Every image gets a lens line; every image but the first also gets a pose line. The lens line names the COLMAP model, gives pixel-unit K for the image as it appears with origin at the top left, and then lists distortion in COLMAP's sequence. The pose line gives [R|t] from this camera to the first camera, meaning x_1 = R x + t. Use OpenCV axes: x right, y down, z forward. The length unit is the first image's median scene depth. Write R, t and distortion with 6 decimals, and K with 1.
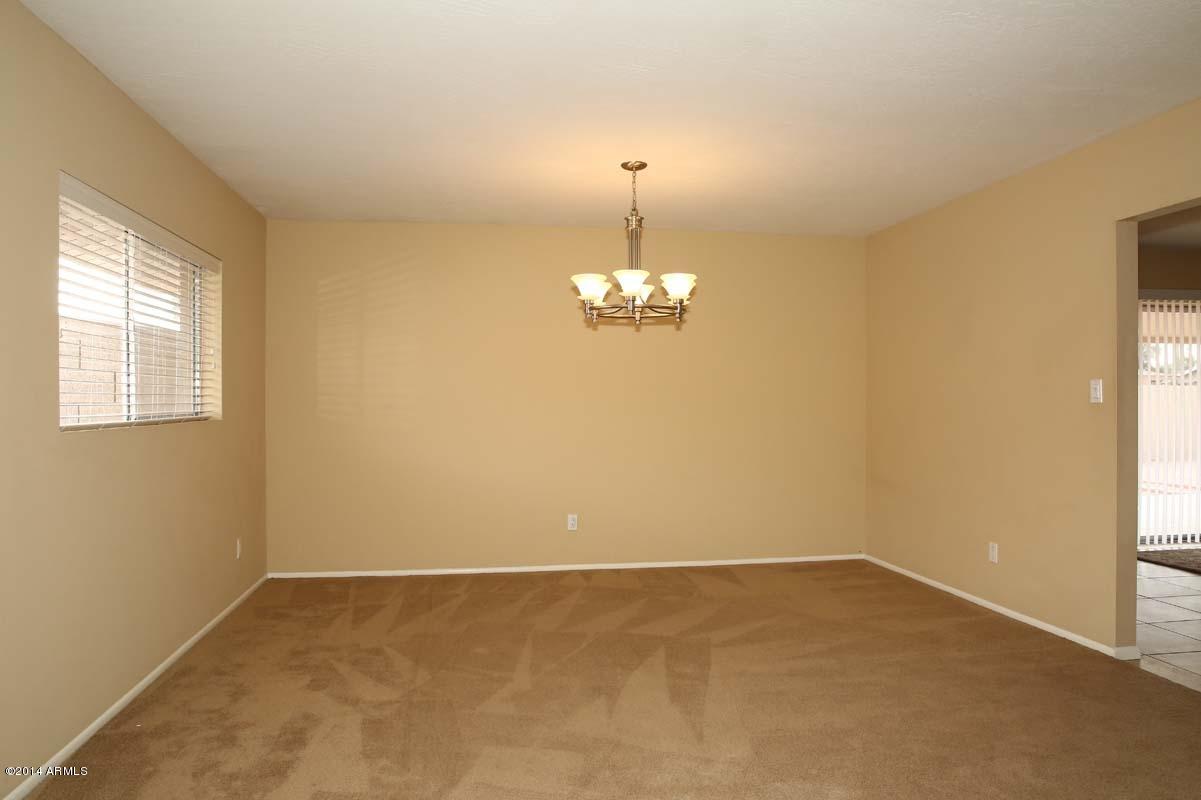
lens RADIAL K [[826.4, 0, 601.3], [0, 826.4, 405.0], [0, 0, 1]] dist [-0.003780, 0.001067]
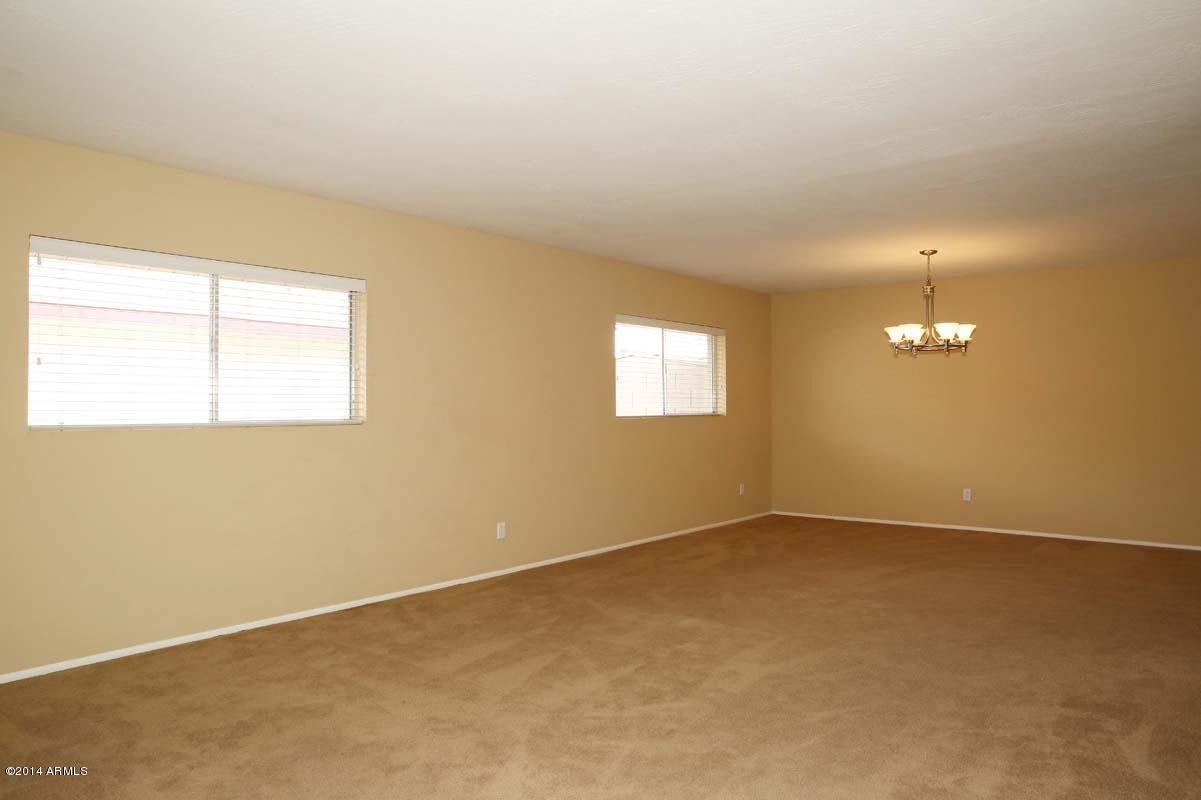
lens RADIAL K [[826.4, 0, 600.6], [0, 826.4, 399.0], [0, 0, 1]] dist [-0.003780, 0.001067]
pose [[0.695671, -0.007540, -0.718321, 0.690657], [0.000883, 0.999953, -0.009641, -0.002498], [0.718360, 0.006073, 0.695645, -0.491651]]
